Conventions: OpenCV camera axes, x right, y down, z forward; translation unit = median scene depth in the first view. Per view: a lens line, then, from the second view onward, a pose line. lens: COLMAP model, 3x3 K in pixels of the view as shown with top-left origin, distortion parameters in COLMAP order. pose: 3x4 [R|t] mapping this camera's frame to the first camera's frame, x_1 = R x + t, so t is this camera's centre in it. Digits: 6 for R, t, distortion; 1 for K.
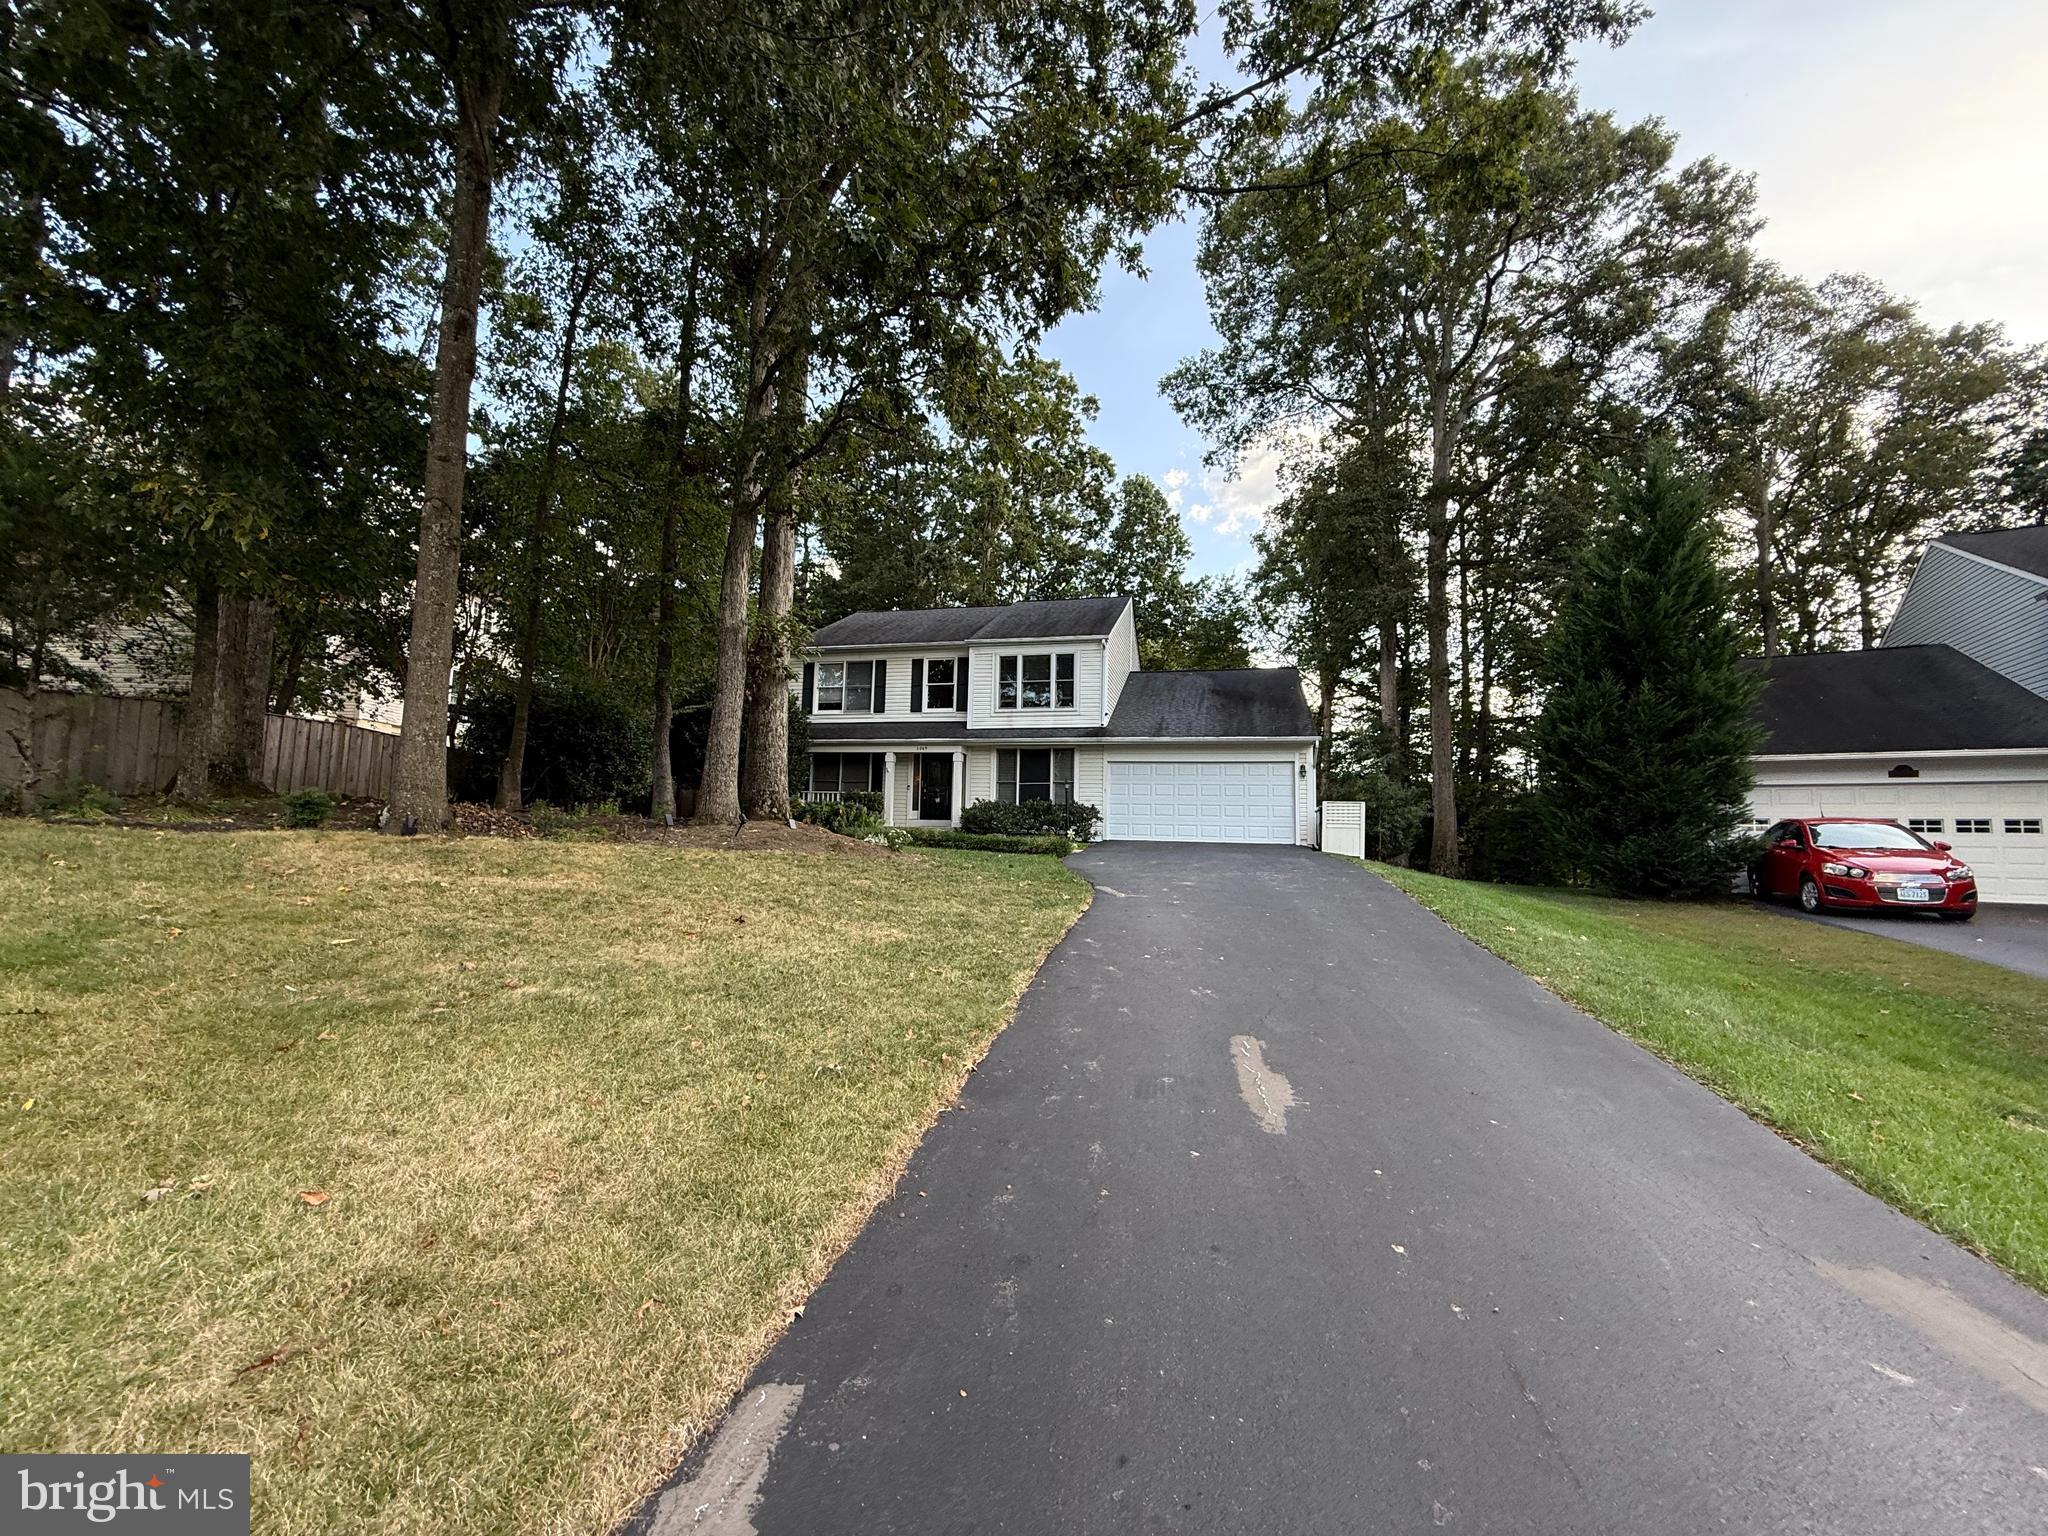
lens RADIAL K [[824.1, 0, 1030.4], [0, 824.1, 769.9], [0, 0, 1]] dist [-0.000083, 0.000000]
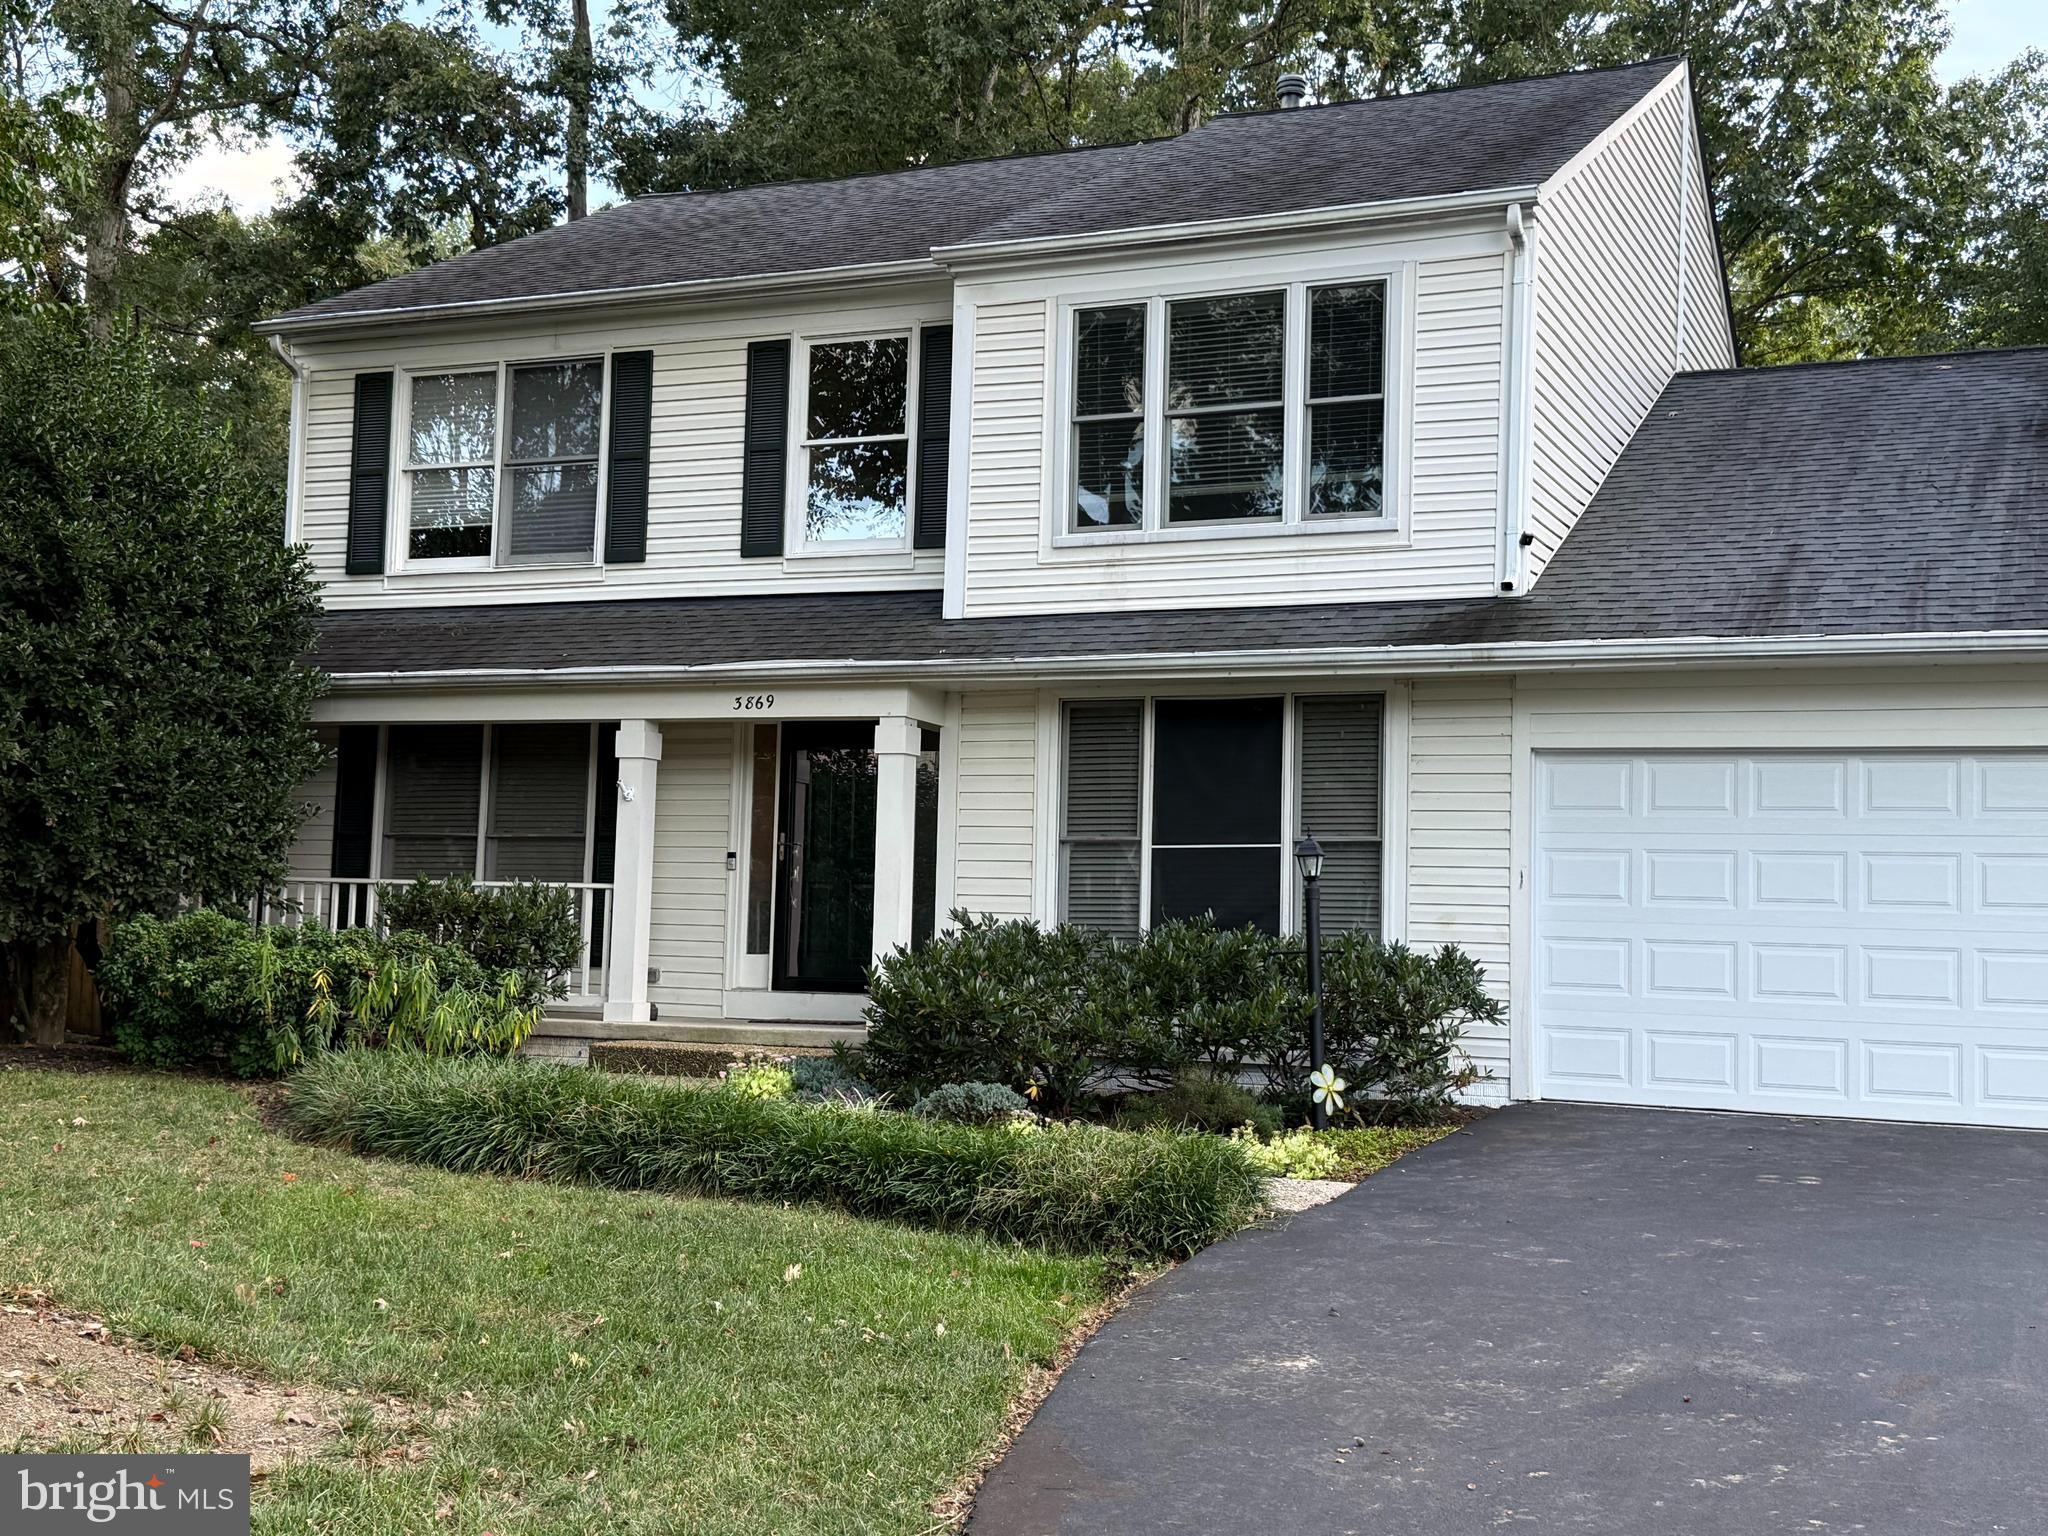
lens RADIAL K [[2437.8, 0, 1020.7], [0, 2437.8, 763.9], [0, 0, 1]] dist [0.092451, 0.000000]
pose [[0.983546, -0.009921, -0.180384, 0.073384], [0.010832, 0.999933, 0.004069, -0.010075], [0.180332, -0.005956, 0.983588, 0.303077]]
